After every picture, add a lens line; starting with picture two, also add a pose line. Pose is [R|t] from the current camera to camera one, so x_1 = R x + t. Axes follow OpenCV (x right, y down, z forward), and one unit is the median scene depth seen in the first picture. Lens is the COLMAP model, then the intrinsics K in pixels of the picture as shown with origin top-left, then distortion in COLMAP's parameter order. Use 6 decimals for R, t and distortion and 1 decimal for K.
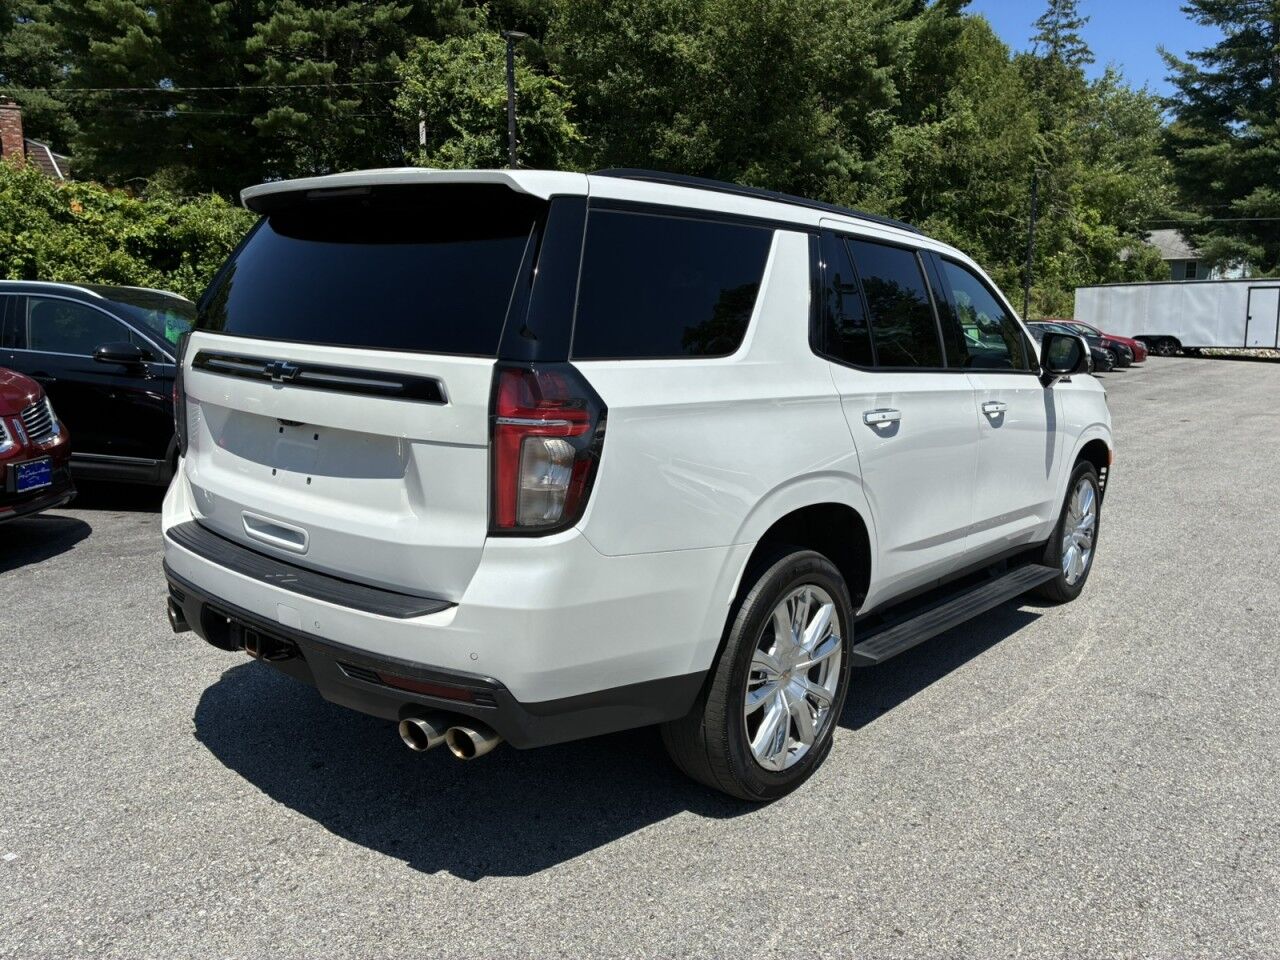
lens RADIAL K [[969.3, 0, 646.8], [0, 969.3, 473.2], [0, 0, 1]] dist [0.063437, -0.079687]
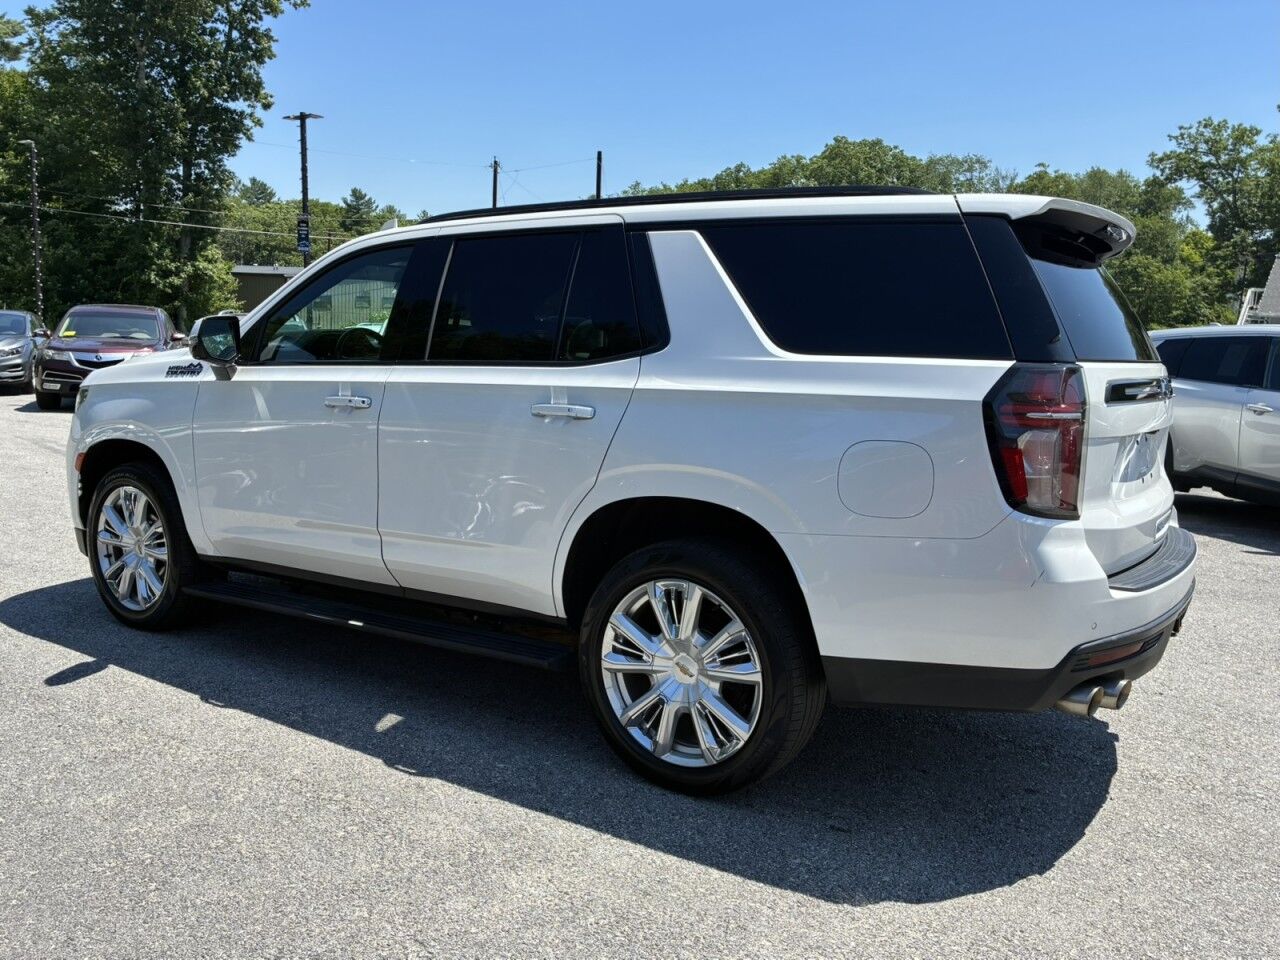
lens RADIAL K [[1022.0, 0, 640.0], [0, 1022.0, 480.0], [0, 0, 1]] dist [0.077982, -0.098084]
pose [[-0.095280, -0.163949, 0.981857, -0.143774], [0.137352, 0.974745, 0.176090, -0.027904], [-0.985929, 0.151638, -0.070355, 0.159979]]
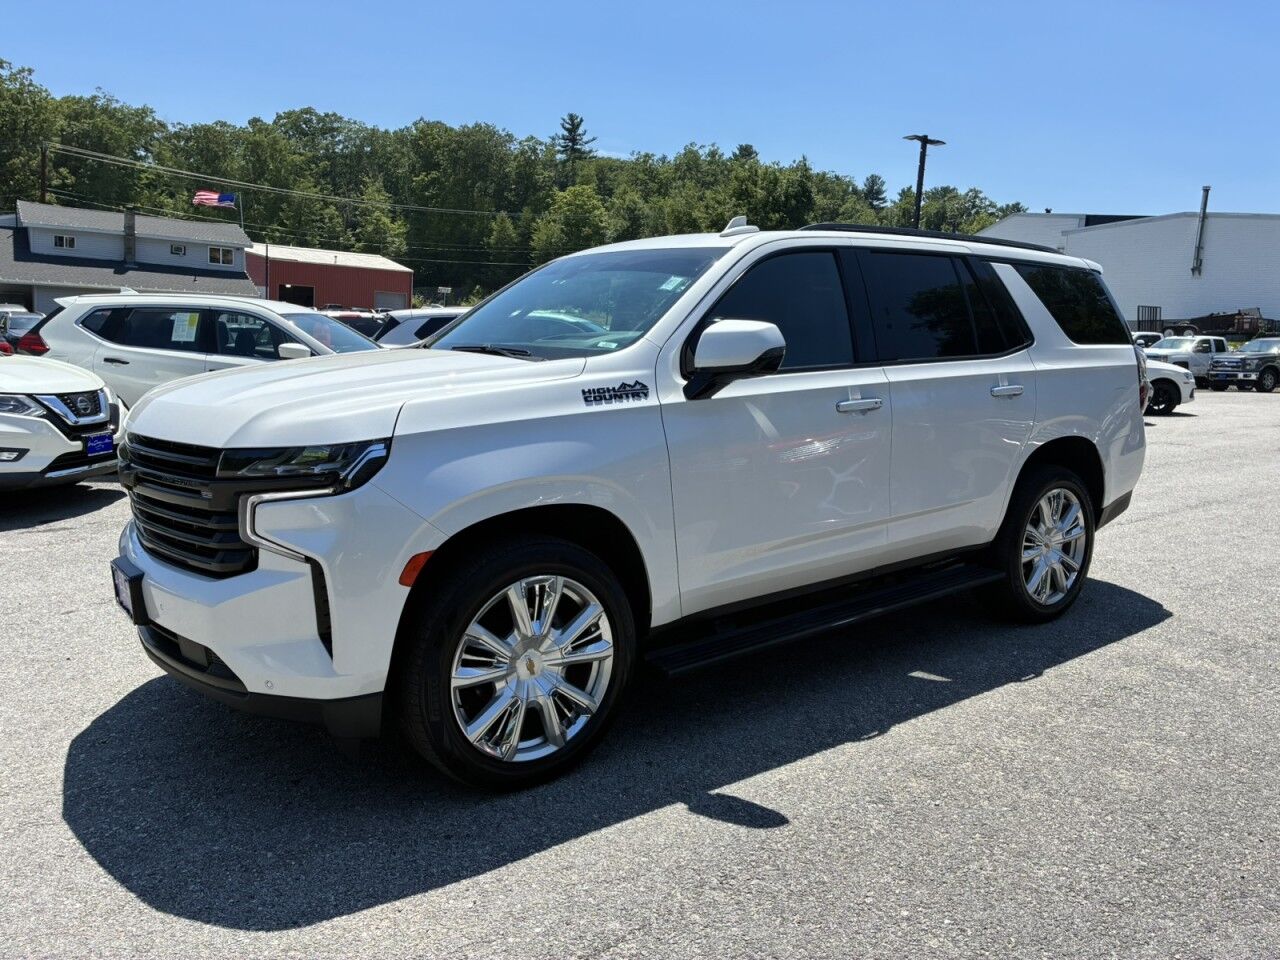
lens RADIAL K [[969.3, 0, 646.8], [0, 969.3, 473.2], [0, 0, 1]] dist [0.063437, -0.079687]
pose [[-0.974655, -0.074498, 0.210943, -0.002315], [-0.005565, 0.950706, 0.310044, -0.051928], [-0.223643, 0.301012, -0.927025, 0.322555]]
